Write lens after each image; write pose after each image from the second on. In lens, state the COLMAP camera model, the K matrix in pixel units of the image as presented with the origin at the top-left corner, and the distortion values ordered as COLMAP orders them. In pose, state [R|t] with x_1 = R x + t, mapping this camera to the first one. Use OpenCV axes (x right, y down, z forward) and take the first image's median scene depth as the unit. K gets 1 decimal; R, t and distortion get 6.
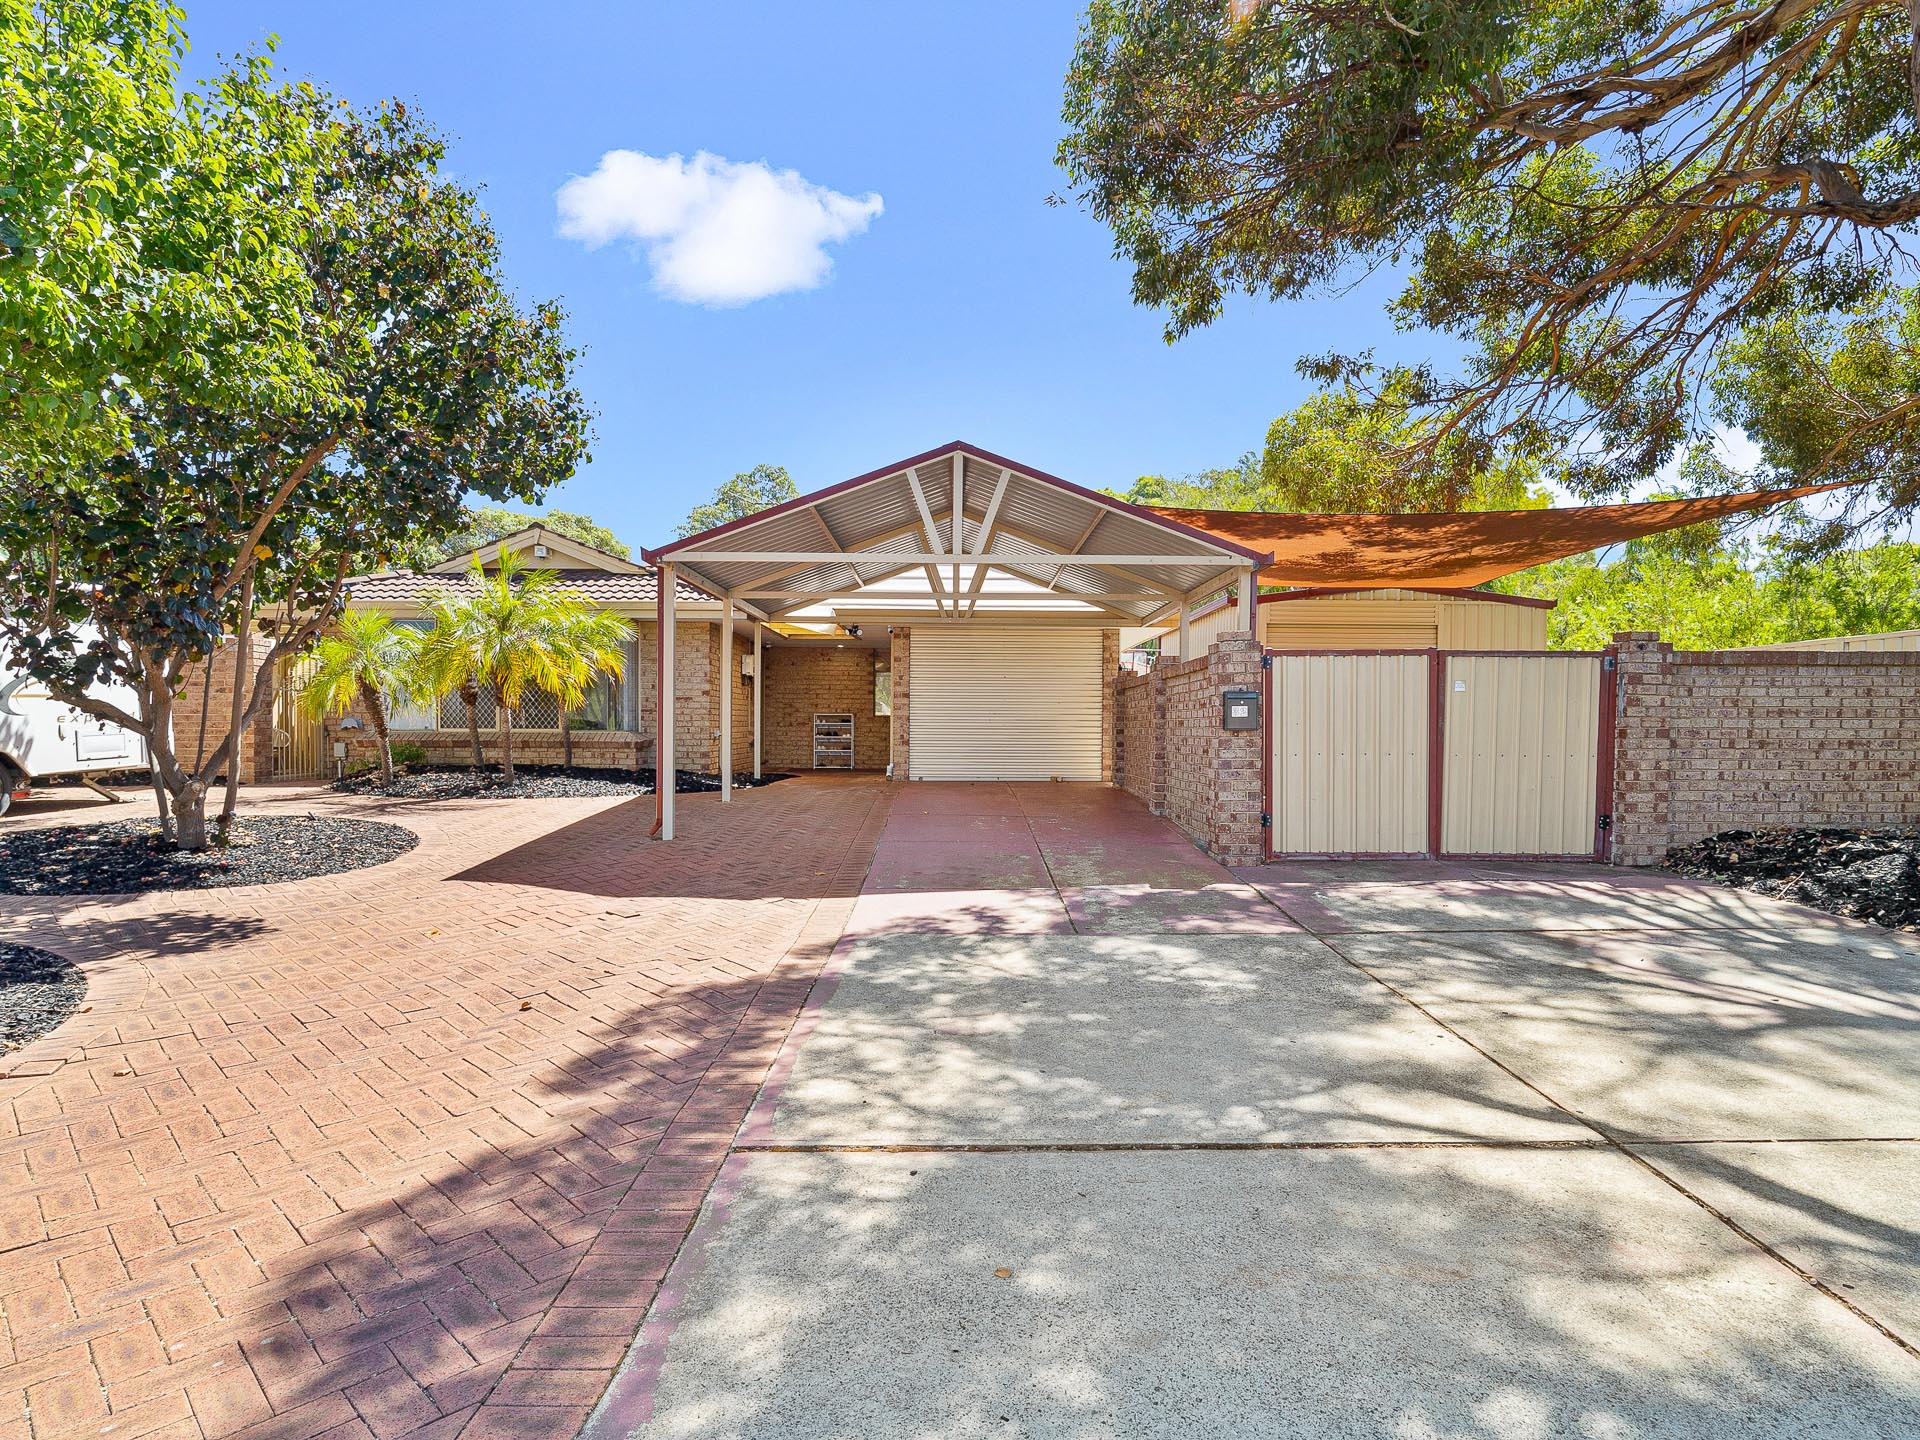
lens RADIAL K [[1085.7, 0, 960.0], [0, 1085.7, 720.0], [0, 0, 1]] dist [0.000107, 0.001007]
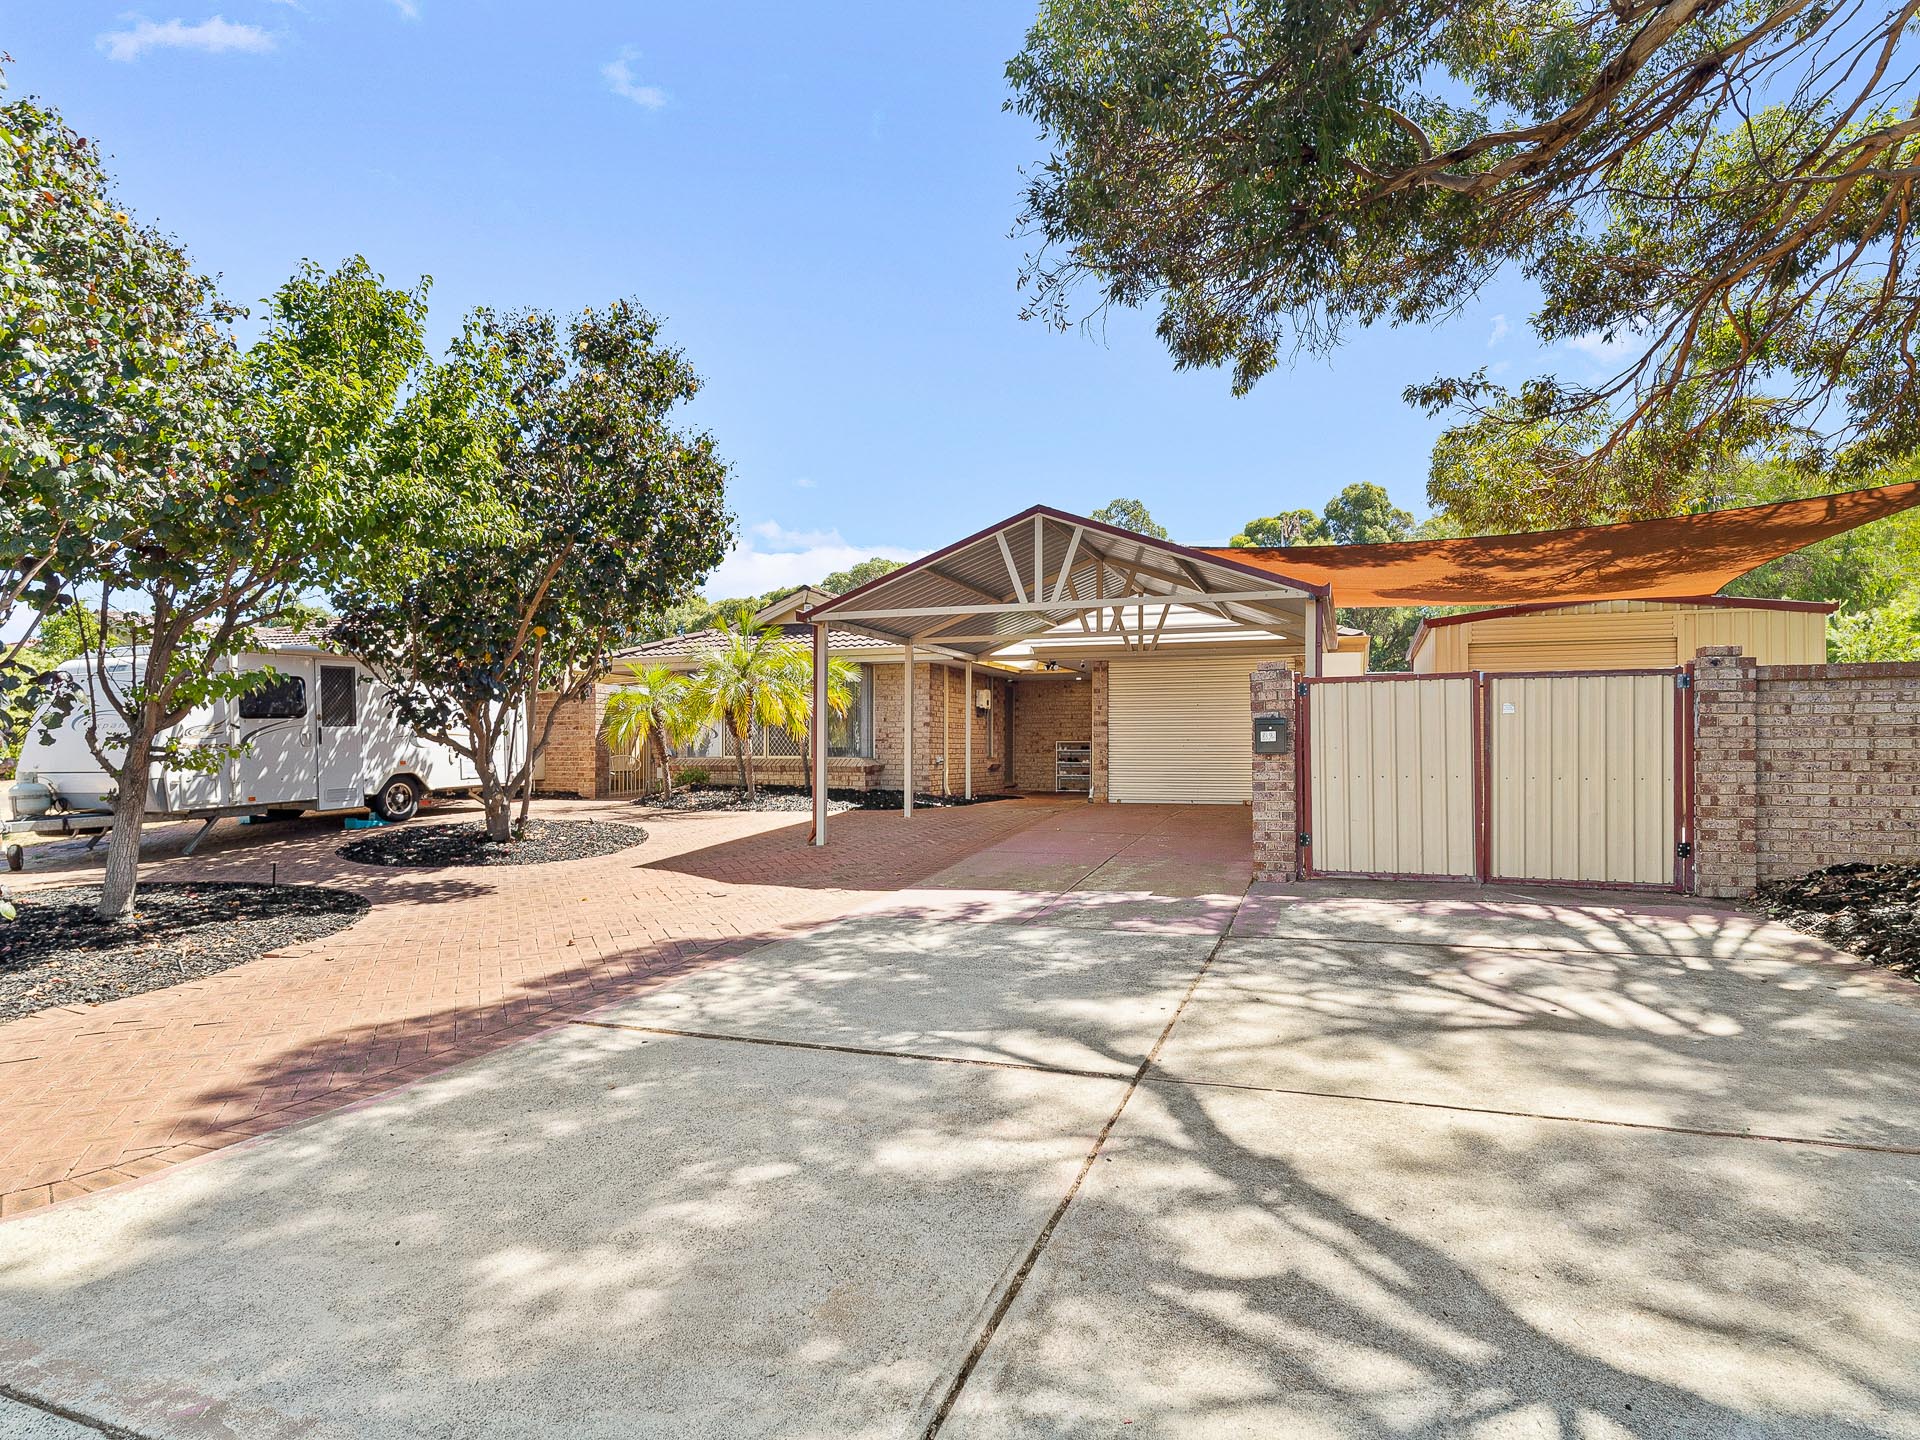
lens RADIAL K [[1085.7, 0, 960.0], [0, 1085.7, 720.0], [0, 0, 1]] dist [0.000107, 0.001007]
pose [[0.931851, -0.016462, -0.362466, 0.357665], [0.007274, 0.999617, -0.026699, 0.002277], [0.362767, 0.022243, 0.931614, -0.107187]]
